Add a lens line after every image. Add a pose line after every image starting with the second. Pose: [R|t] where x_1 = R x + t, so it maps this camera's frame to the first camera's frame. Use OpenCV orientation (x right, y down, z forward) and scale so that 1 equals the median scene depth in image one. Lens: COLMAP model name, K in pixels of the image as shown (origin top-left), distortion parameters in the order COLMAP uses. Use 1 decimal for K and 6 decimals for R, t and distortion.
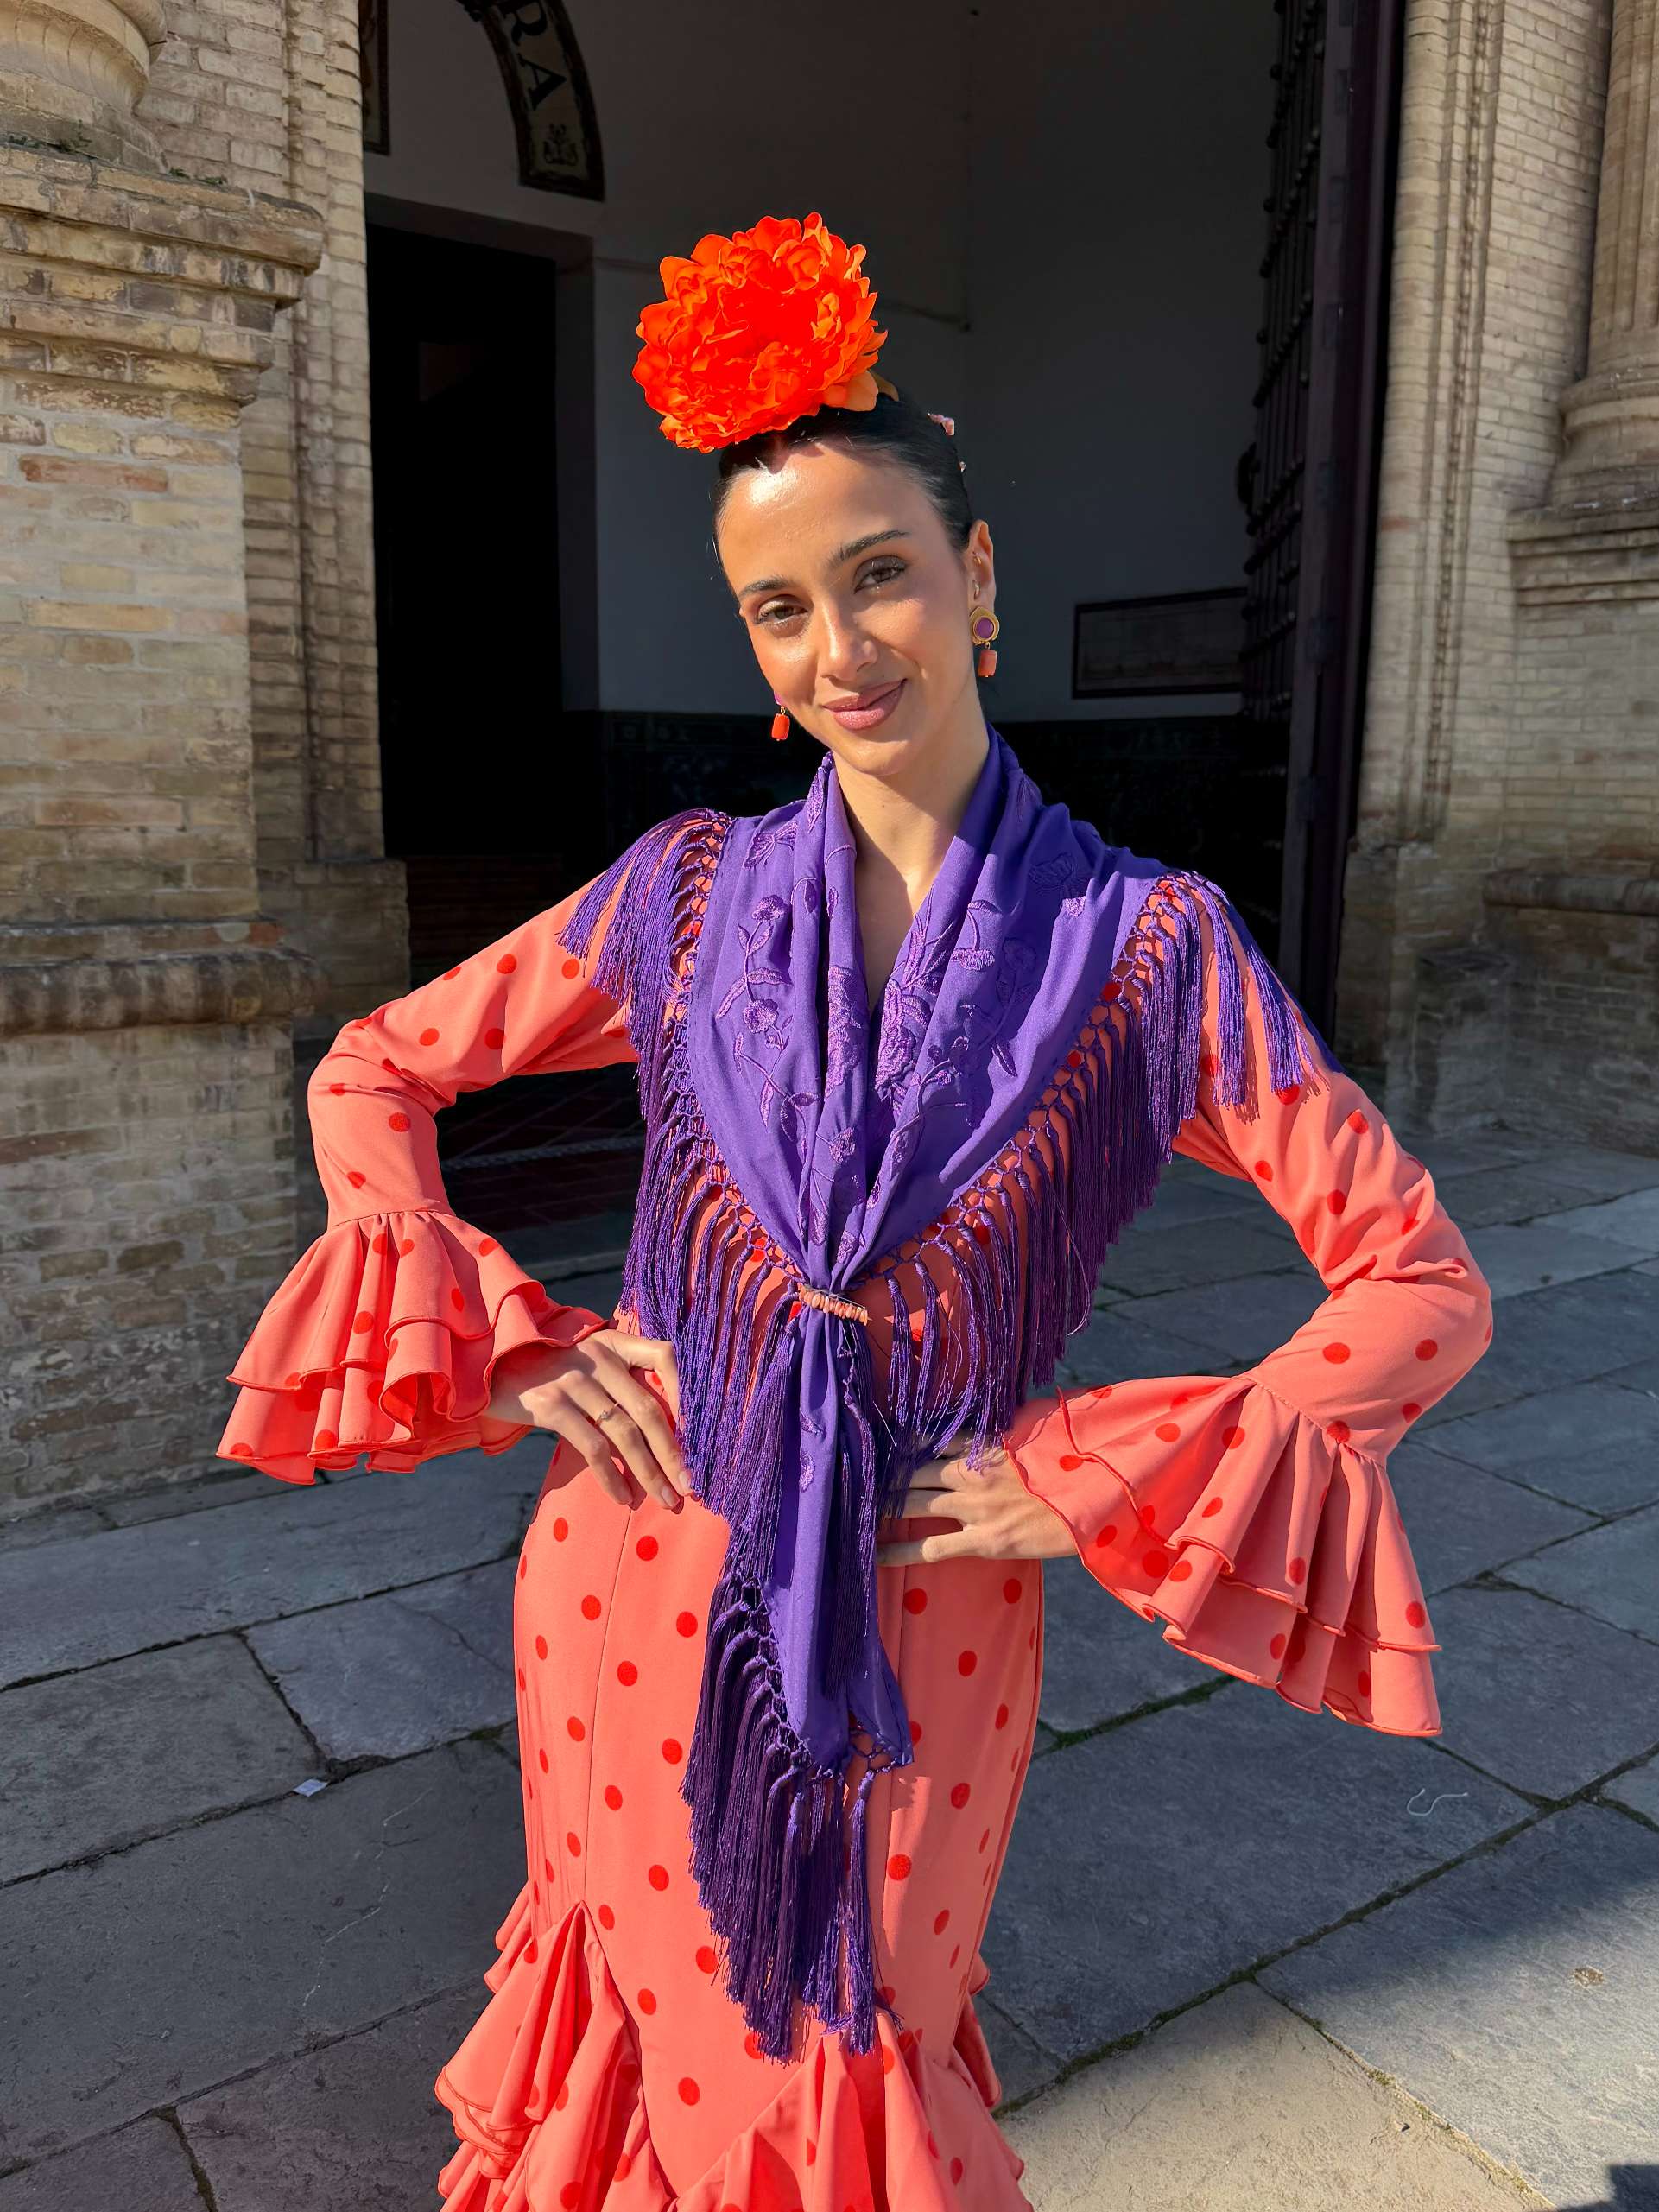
lens RADIAL K [[1761.5, 0, 874.4], [0, 1761.5, 1034.4], [0, 0, 1]] dist [0.006647, -0.006987]
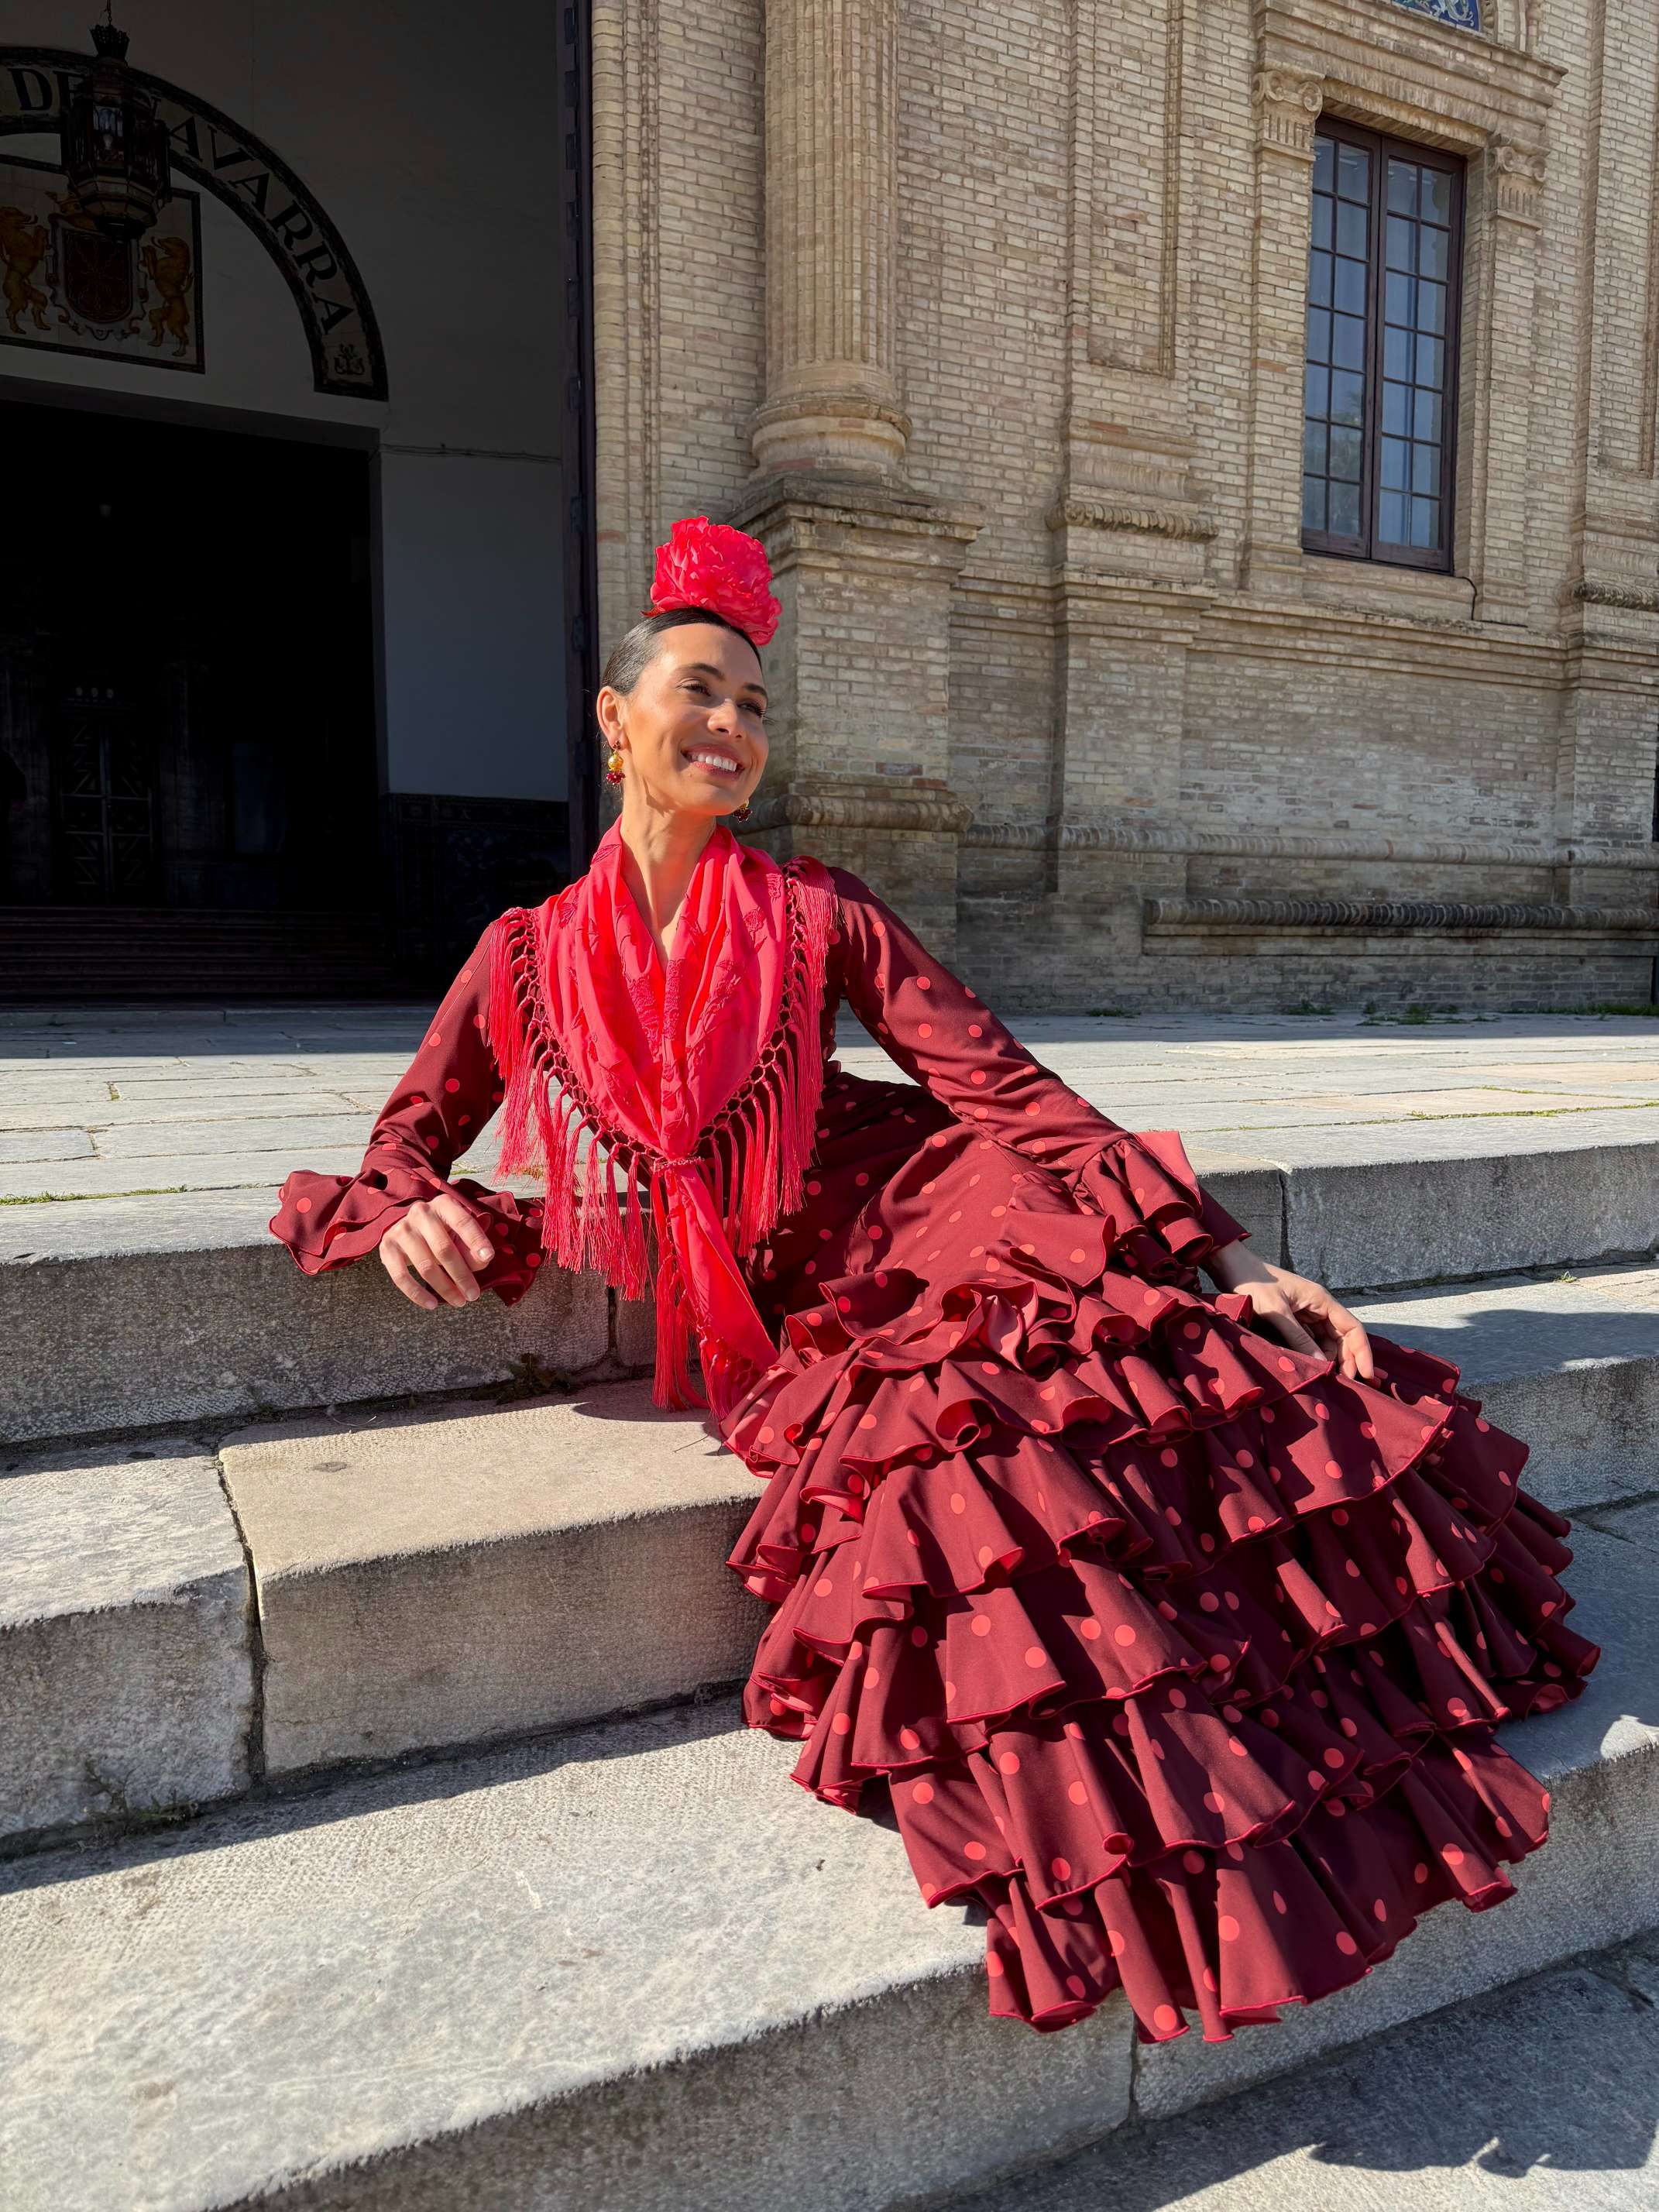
lens RADIAL K [[1562.6, 0, 829.5], [0, 1562.6, 1106.0], [0, 0, 1]] dist [0.002024, -0.003805]
pose [[0.985324, 0.003221, -0.170667, 0.659547], [-0.013410, 0.998192, -0.058583, 0.193793], [0.170170, 0.060012, 0.983586, -0.074784]]
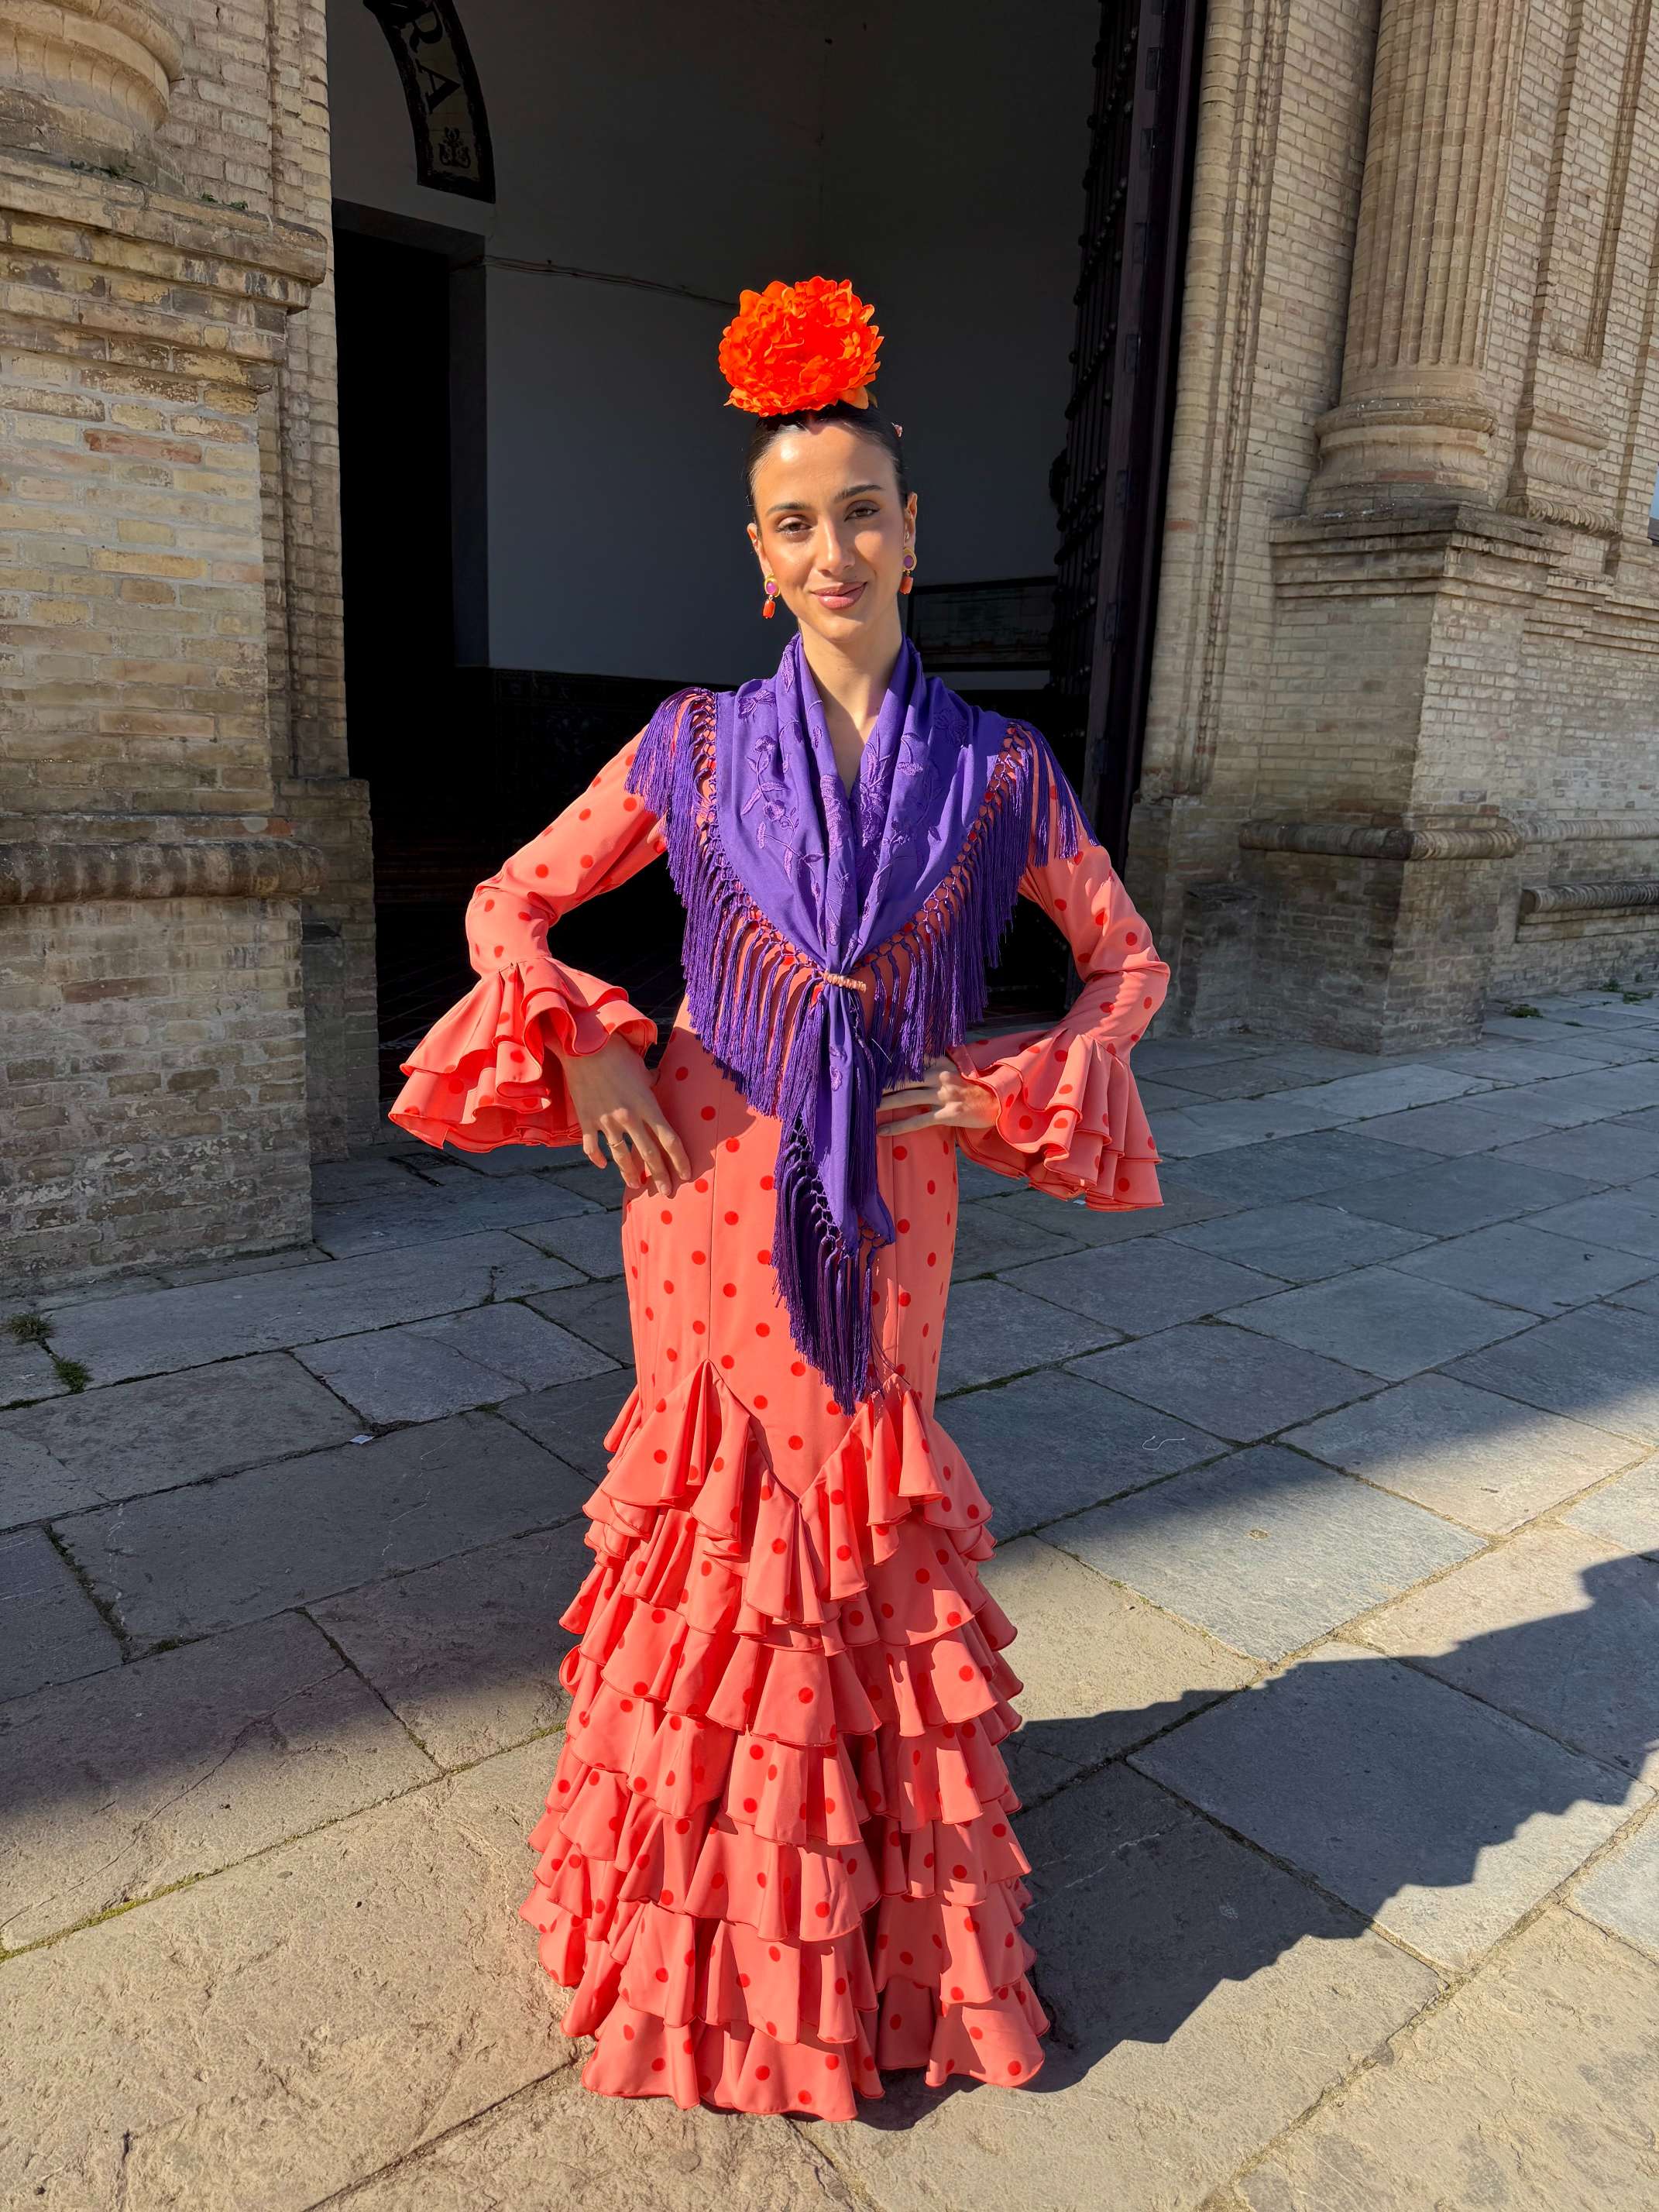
lens RADIAL K [[1562.6, 0, 829.5], [0, 1562.6, 1106.0], [0, 0, 1]] dist [0.002024, -0.003805]
pose [[0.997316, 0.008724, 0.072694, -0.016345], [-0.014661, 0.996562, 0.081545, 0.022072], [-0.071733, -0.082392, 0.994015, -0.076615]]
